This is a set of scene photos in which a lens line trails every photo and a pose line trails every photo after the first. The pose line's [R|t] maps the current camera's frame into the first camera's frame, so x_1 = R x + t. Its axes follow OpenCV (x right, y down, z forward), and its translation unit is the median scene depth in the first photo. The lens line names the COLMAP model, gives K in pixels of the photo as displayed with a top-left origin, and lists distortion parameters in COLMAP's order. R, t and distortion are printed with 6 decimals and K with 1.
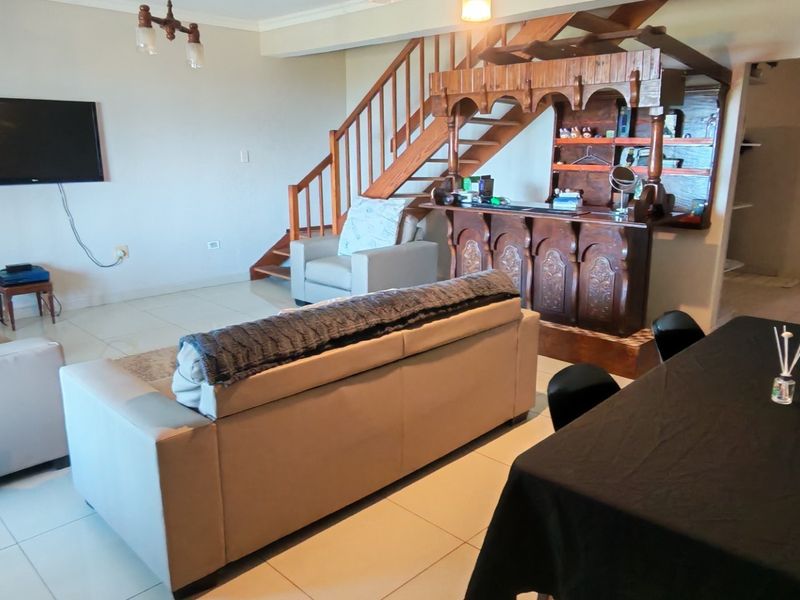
lens RADIAL K [[618.2, 0, 402.3], [0, 618.2, 299.1], [0, 0, 1]] dist [0.006181, 0.011530]
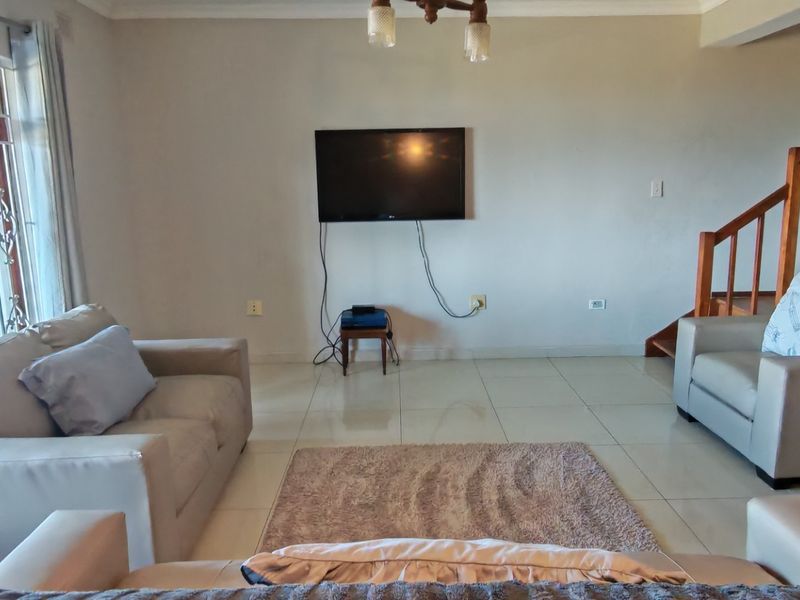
lens RADIAL K [[632.6, 0, 401.8], [0, 632.6, 304.2], [0, 0, 1]] dist [-0.003094, -0.003863]
pose [[0.714544, 0.123372, -0.688626, 0.069792], [-0.151282, 0.988287, 0.020081, -0.077738], [0.683037, 0.089828, 0.724839, 0.315772]]
